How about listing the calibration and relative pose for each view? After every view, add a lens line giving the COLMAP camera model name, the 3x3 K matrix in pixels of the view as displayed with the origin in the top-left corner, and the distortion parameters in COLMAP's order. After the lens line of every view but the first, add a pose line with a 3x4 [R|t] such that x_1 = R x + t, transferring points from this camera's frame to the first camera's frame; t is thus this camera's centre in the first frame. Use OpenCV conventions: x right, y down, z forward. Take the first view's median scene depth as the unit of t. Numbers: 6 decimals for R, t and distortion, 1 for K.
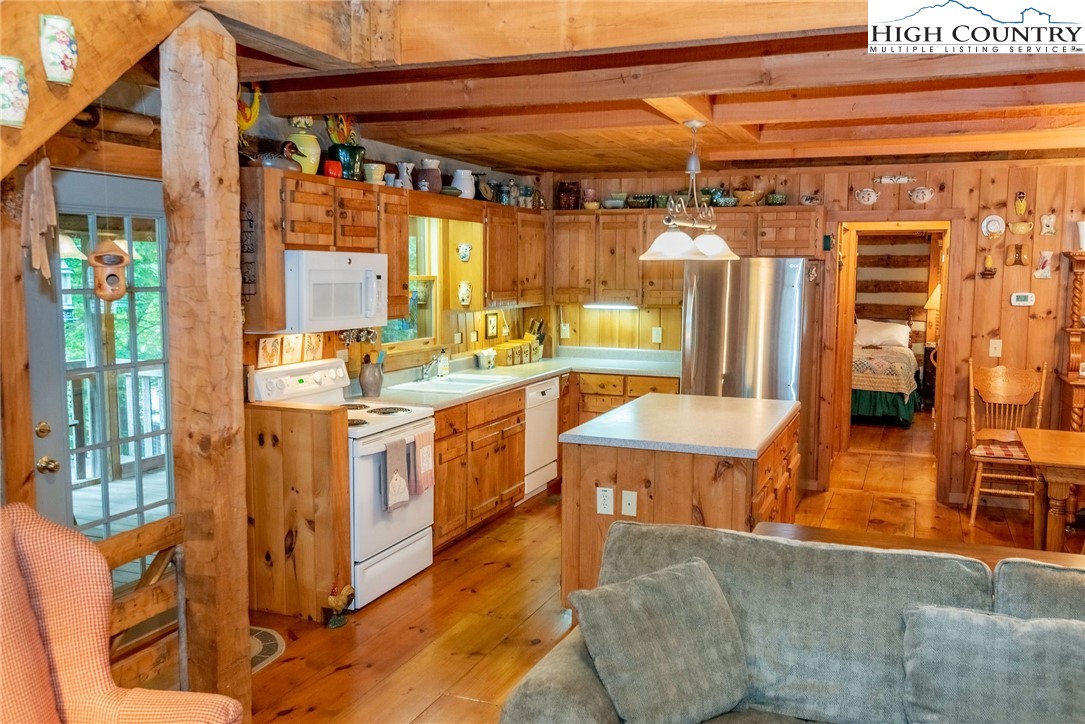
lens RADIAL K [[926.1, 0, 542.5], [0, 926.1, 362.0], [0, 0, 1]] dist [0.020492, -0.007217]
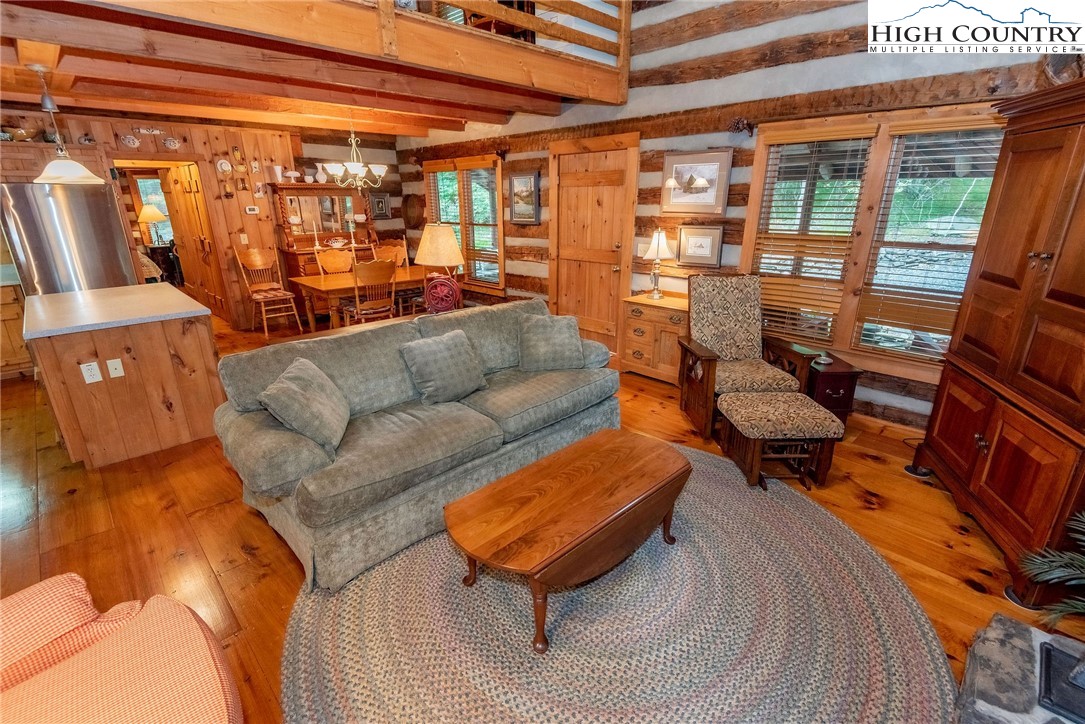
lens RADIAL K [[492.5, 0, 544.6], [0, 492.5, 362.8], [0, 0, 1]] dist [0.032635, -0.022513]
pose [[0.396975, -0.301414, 0.866926, -0.201695], [0.103318, 0.953211, 0.284104, -0.000046], [-0.911996, -0.023213, 0.409543, 0.077697]]
